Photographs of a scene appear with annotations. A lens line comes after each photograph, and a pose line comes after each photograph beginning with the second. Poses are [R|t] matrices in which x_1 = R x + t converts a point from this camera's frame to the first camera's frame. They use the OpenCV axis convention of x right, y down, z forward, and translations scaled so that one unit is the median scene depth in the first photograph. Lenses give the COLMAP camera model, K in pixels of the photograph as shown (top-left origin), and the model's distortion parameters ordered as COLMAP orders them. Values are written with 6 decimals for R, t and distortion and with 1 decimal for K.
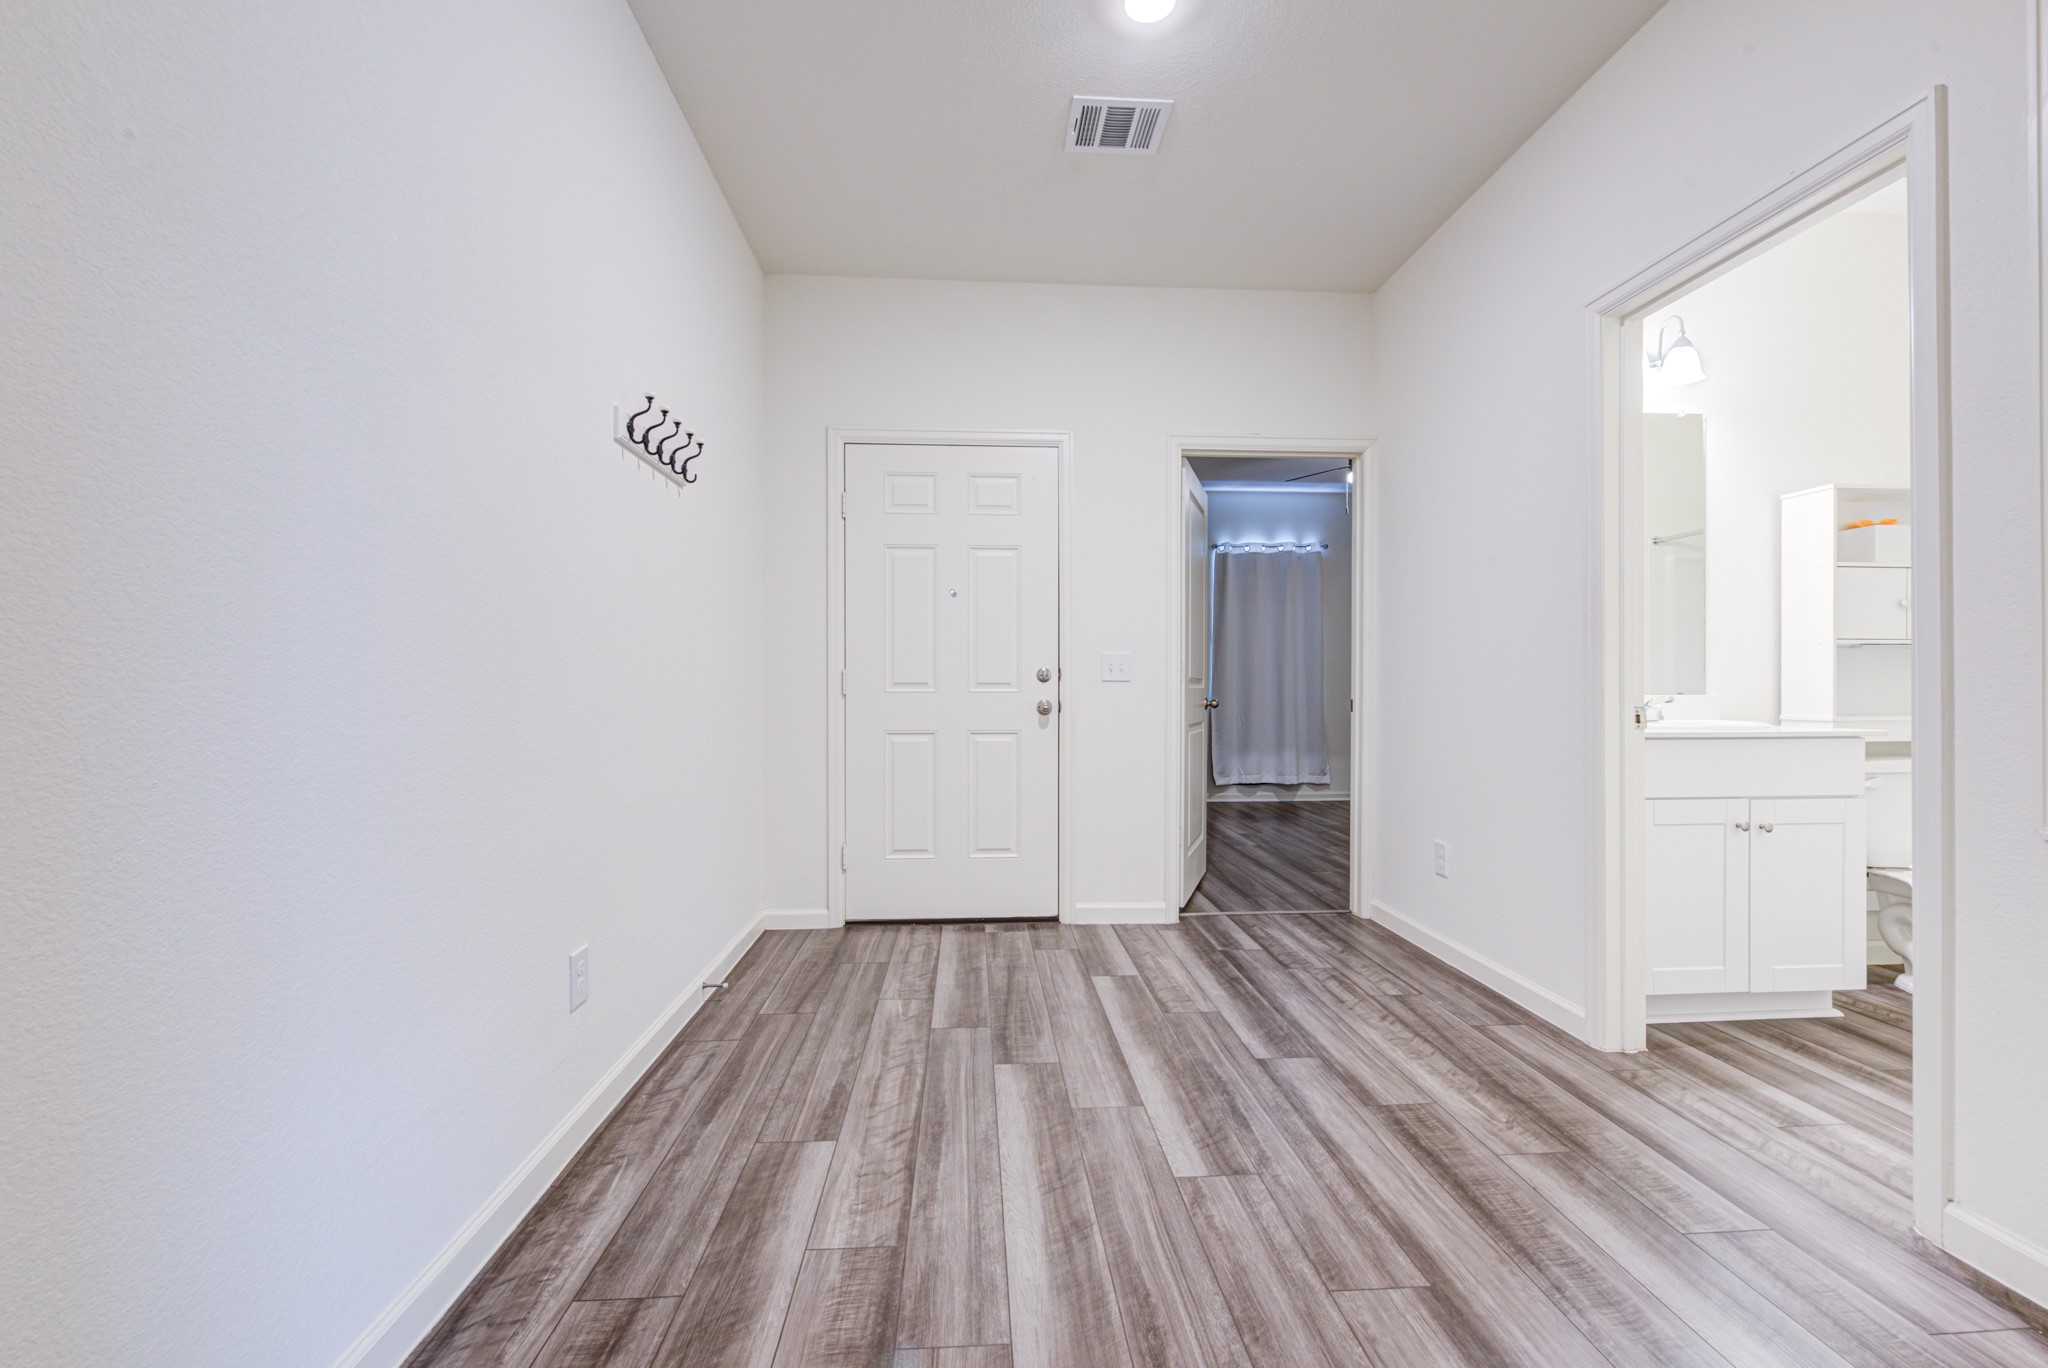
lens RADIAL K [[841.6, 0, 1028.9], [0, 841.6, 674.1], [0, 0, 1]] dist [0.001212, -0.001013]
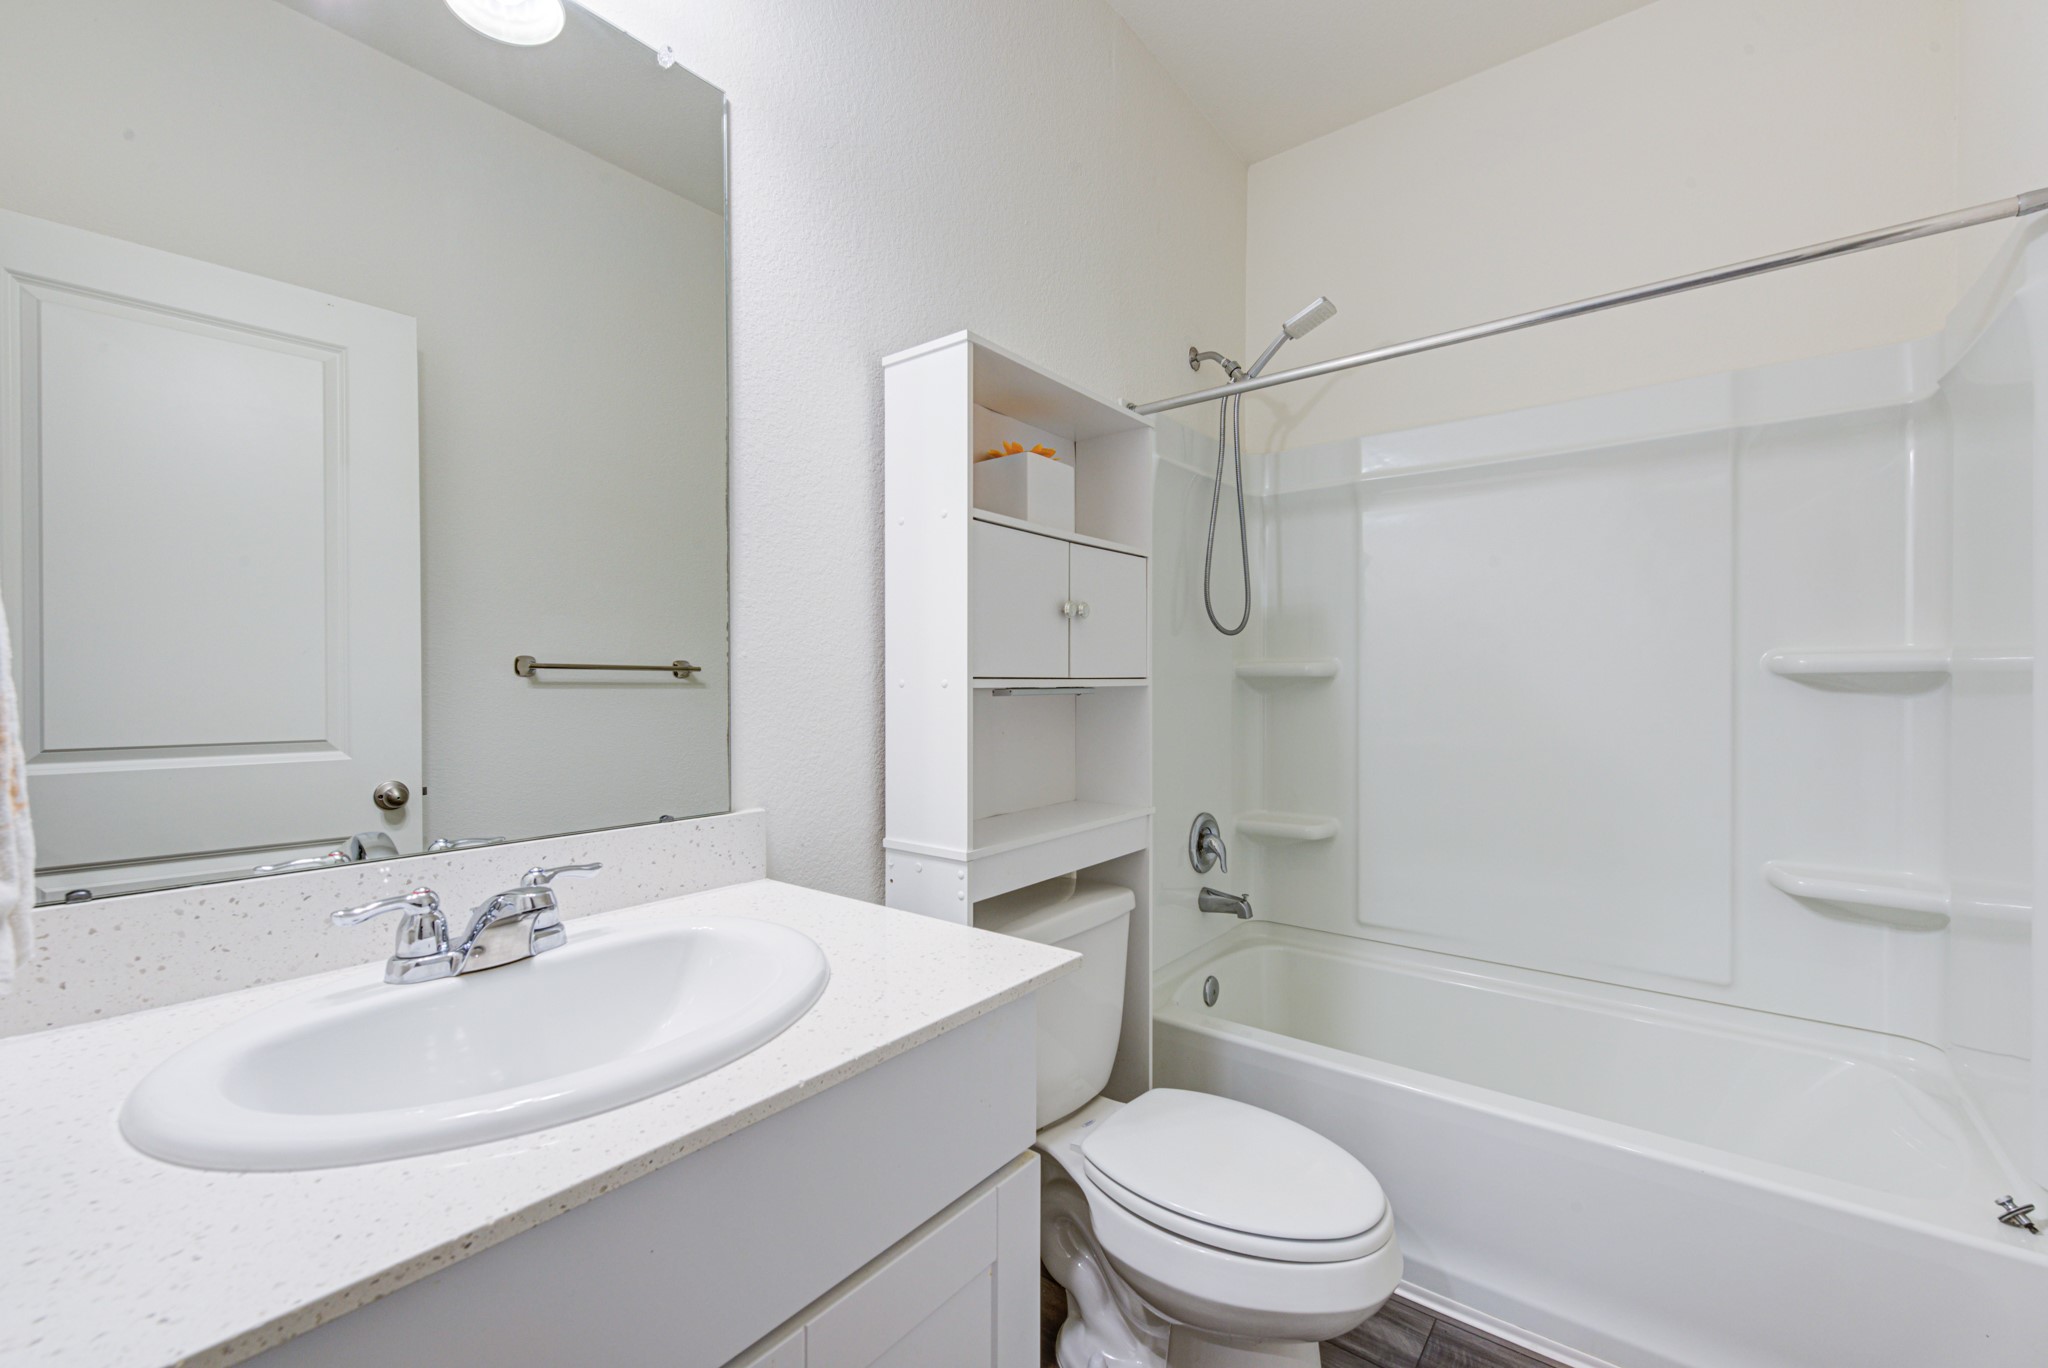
lens RADIAL K [[841.6, 0, 1021.8], [0, 841.6, 680.2], [0, 0, 1]] dist [0.001212, -0.001013]
pose [[0.661133, -0.006957, 0.750236, 0.619560], [-0.000650, 0.999951, 0.009845, -0.043298], [-0.750268, -0.006997, 0.661096, 0.662665]]
